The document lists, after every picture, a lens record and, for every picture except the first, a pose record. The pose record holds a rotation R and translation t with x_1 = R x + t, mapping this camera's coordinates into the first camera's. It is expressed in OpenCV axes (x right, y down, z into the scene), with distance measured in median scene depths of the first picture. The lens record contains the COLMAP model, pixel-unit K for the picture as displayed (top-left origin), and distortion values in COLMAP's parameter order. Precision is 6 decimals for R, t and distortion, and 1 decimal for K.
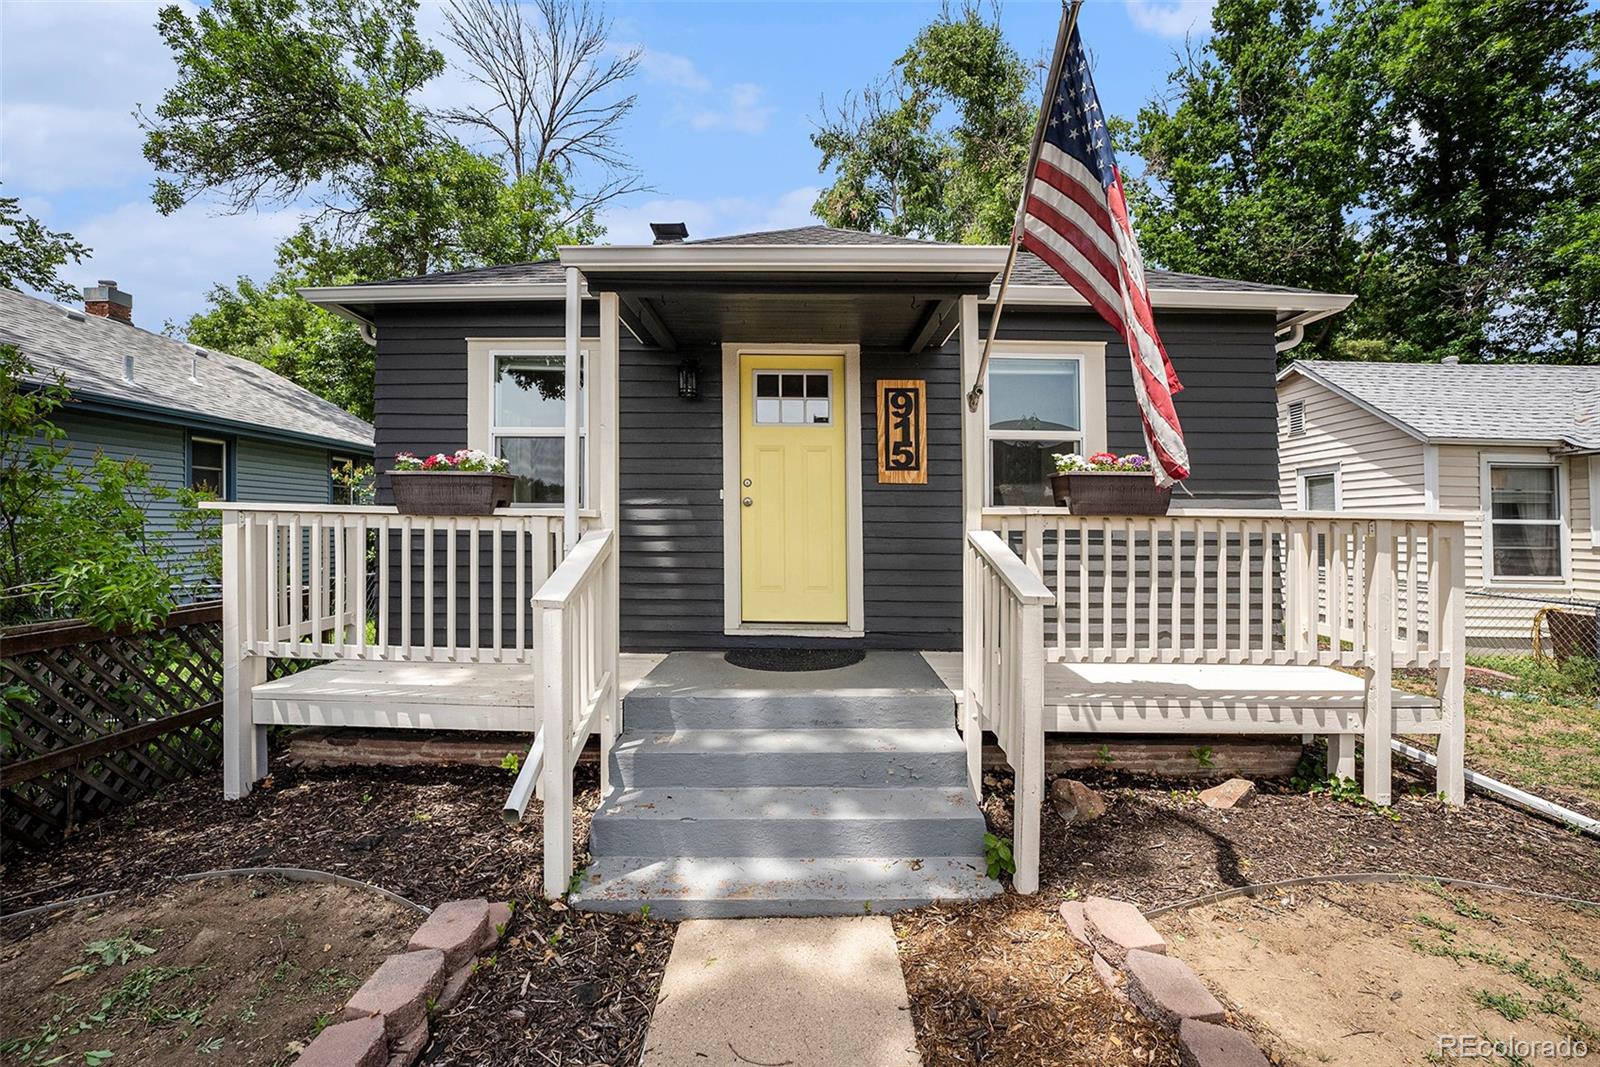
lens RADIAL K [[671.9, 0, 802.9], [0, 671.9, 516.1], [0, 0, 1]] dist [-0.033439, 0.006702]
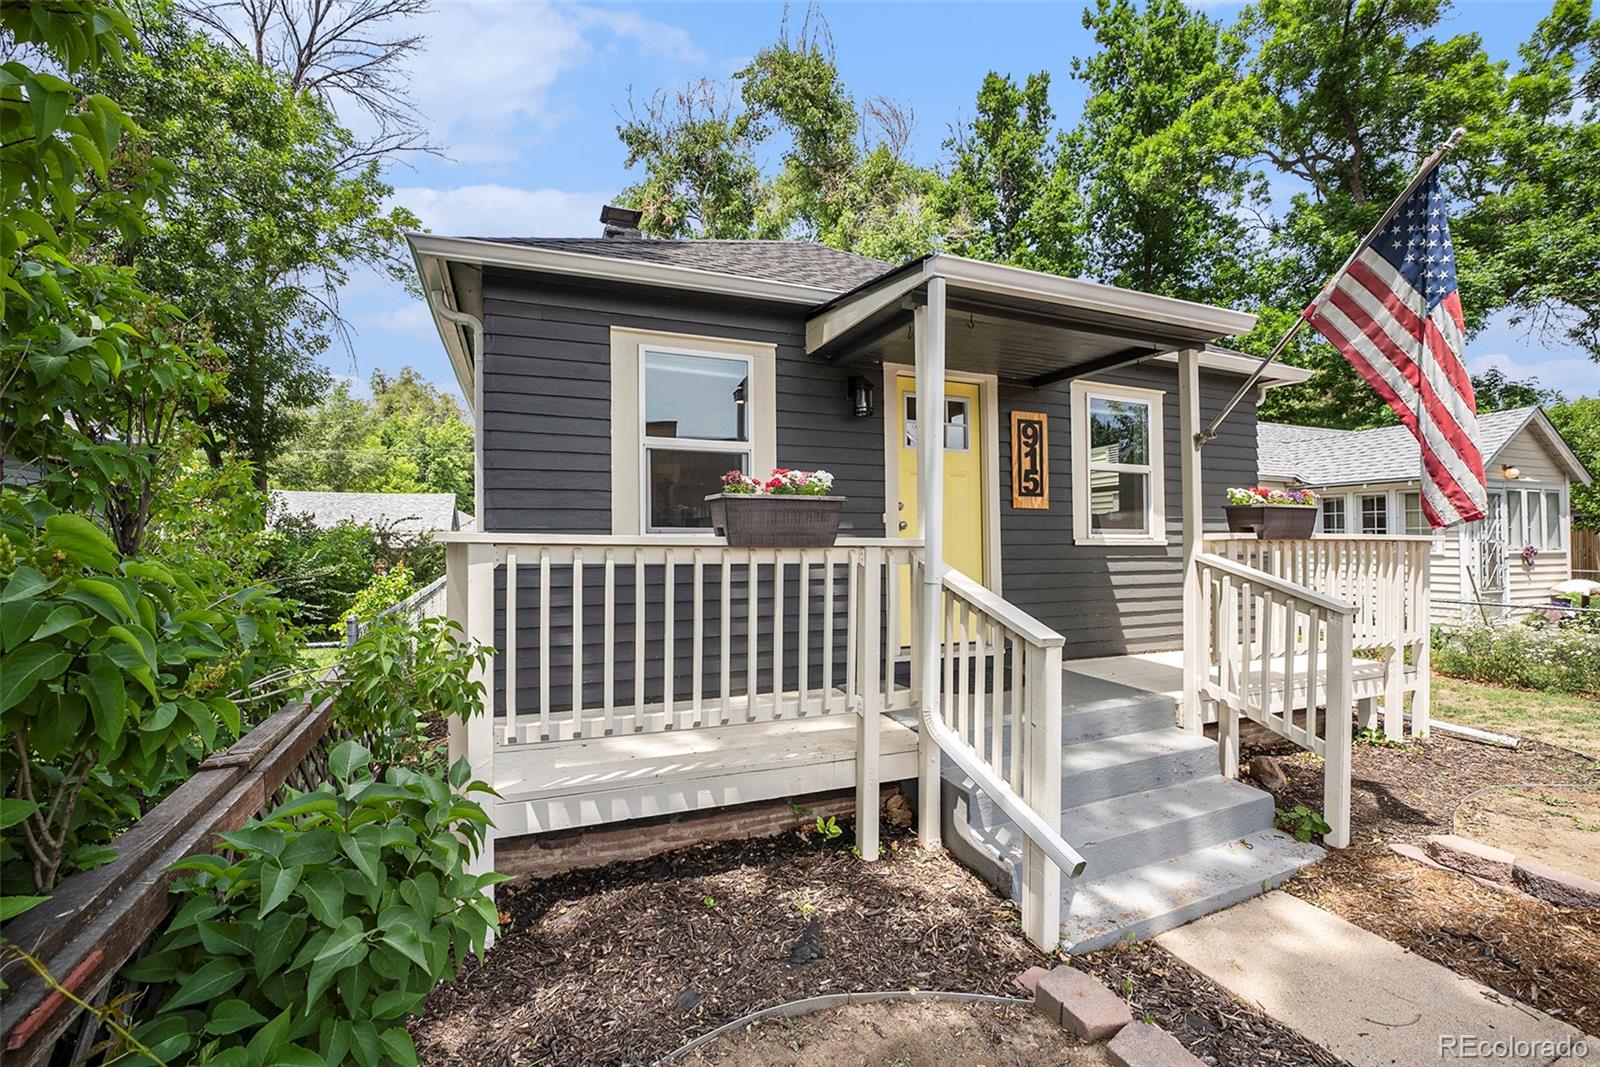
lens RADIAL K [[672.2, 0, 800.0], [0, 672.2, 533.5], [0, 0, 1]] dist [-0.022845, -0.000262]
pose [[0.922727, -0.005947, 0.385408, -0.608366], [0.003541, 0.999970, 0.006954, -0.017382], [-0.385438, -0.005052, 0.922720, 0.149700]]
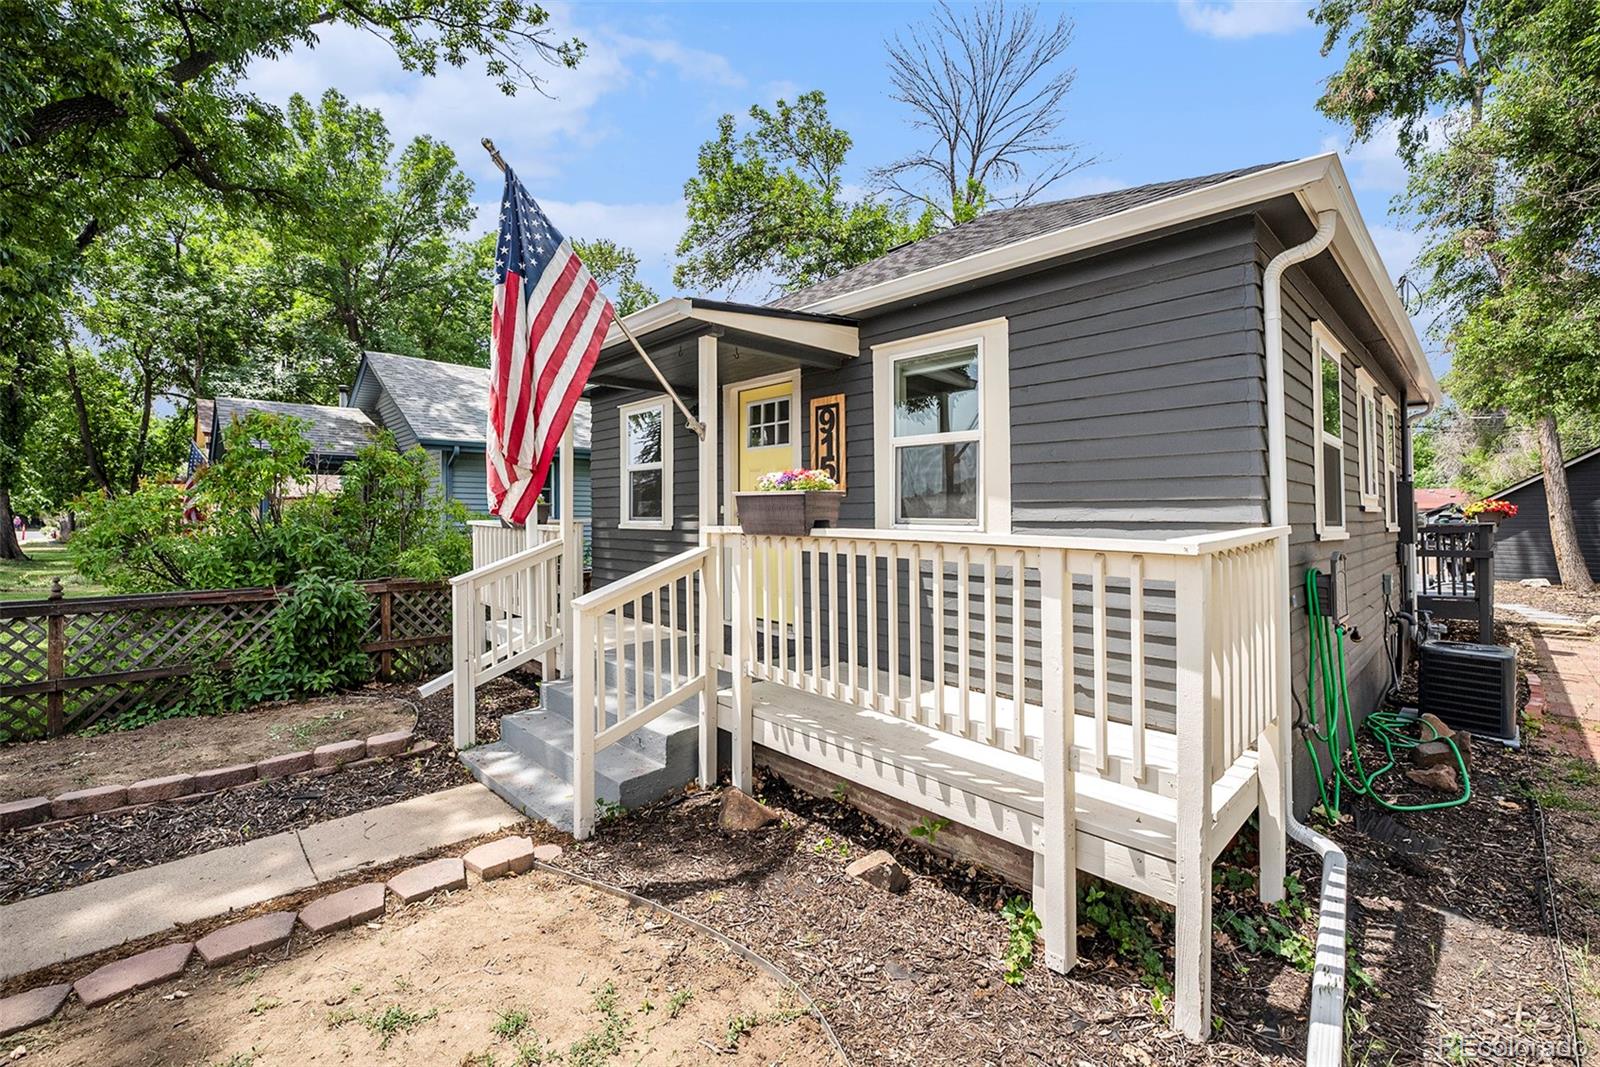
lens RADIAL K [[686.1, 0, 803.6], [0, 686.1, 520.0], [0, 0, 1]] dist [-0.011471, 0.000378]
pose [[0.694603, -0.000974, -0.719393, 0.882285], [0.007868, 0.999950, 0.006243, -0.019807], [0.719350, -0.009996, 0.694575, 0.238115]]
